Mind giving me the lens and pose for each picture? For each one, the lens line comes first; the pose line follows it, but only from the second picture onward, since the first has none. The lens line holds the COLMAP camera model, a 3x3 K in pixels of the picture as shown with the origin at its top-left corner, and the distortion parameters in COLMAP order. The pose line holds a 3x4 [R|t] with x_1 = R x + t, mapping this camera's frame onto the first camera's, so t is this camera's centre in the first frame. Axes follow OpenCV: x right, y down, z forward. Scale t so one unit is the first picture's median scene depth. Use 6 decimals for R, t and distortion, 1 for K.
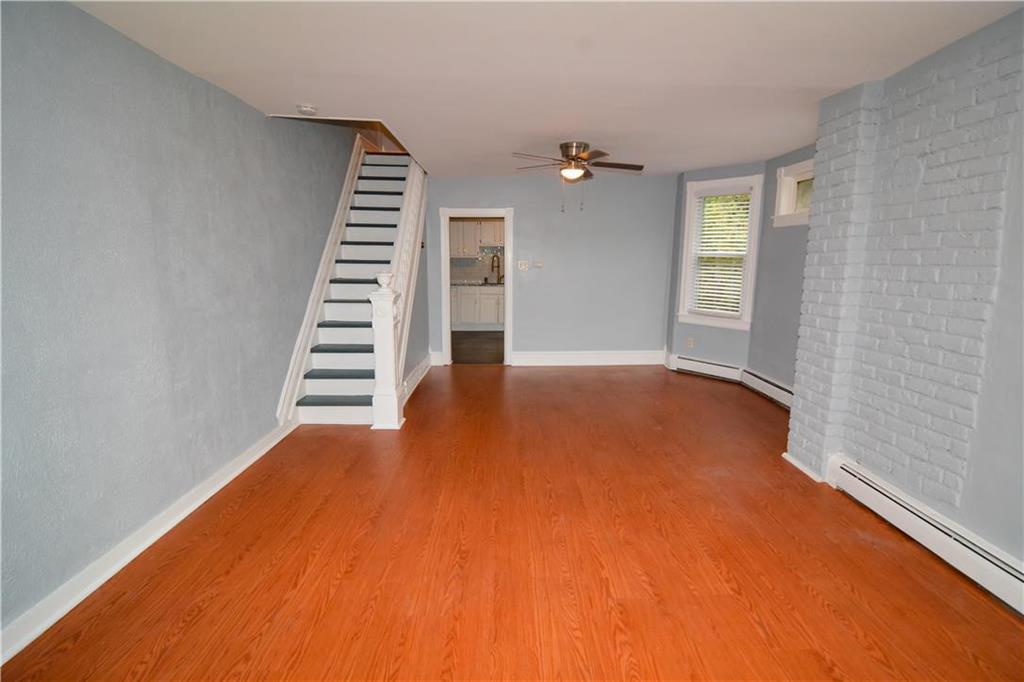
lens RADIAL K [[496.5, 0, 514.6], [0, 496.5, 339.9], [0, 0, 1]] dist [-0.001143, -0.012861]
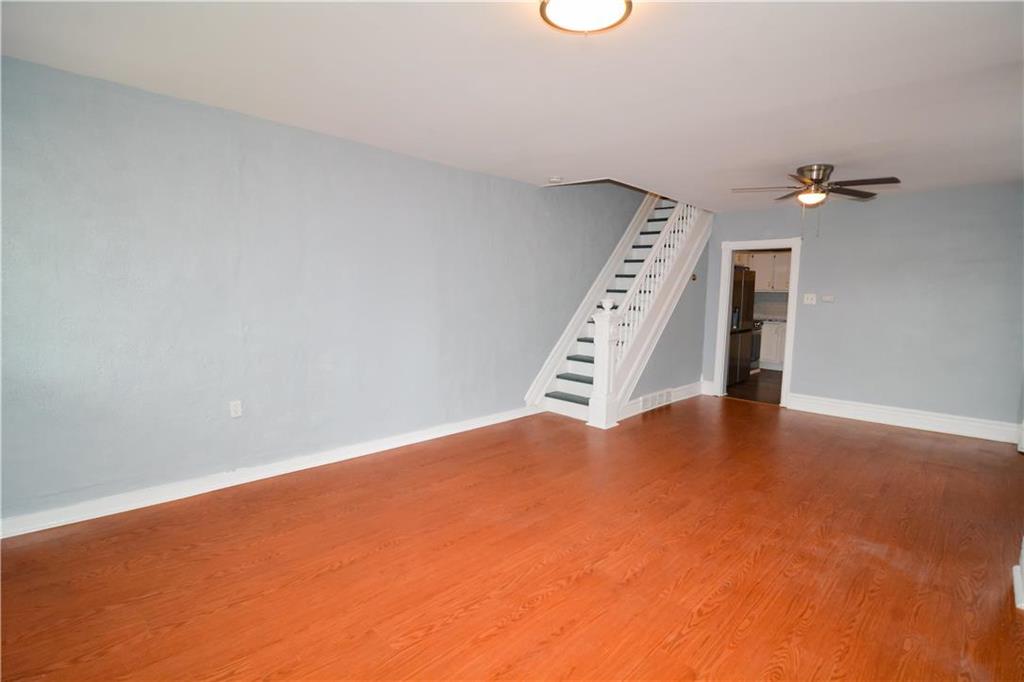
lens RADIAL K [[496.5, 0, 514.6], [0, 496.5, 339.9], [0, 0, 1]] dist [-0.001143, -0.012861]
pose [[0.693956, 0.079842, -0.715577, 0.423279], [-0.133859, 0.990813, -0.019263, 0.018181], [0.707465, 0.109154, 0.698268, -0.006222]]
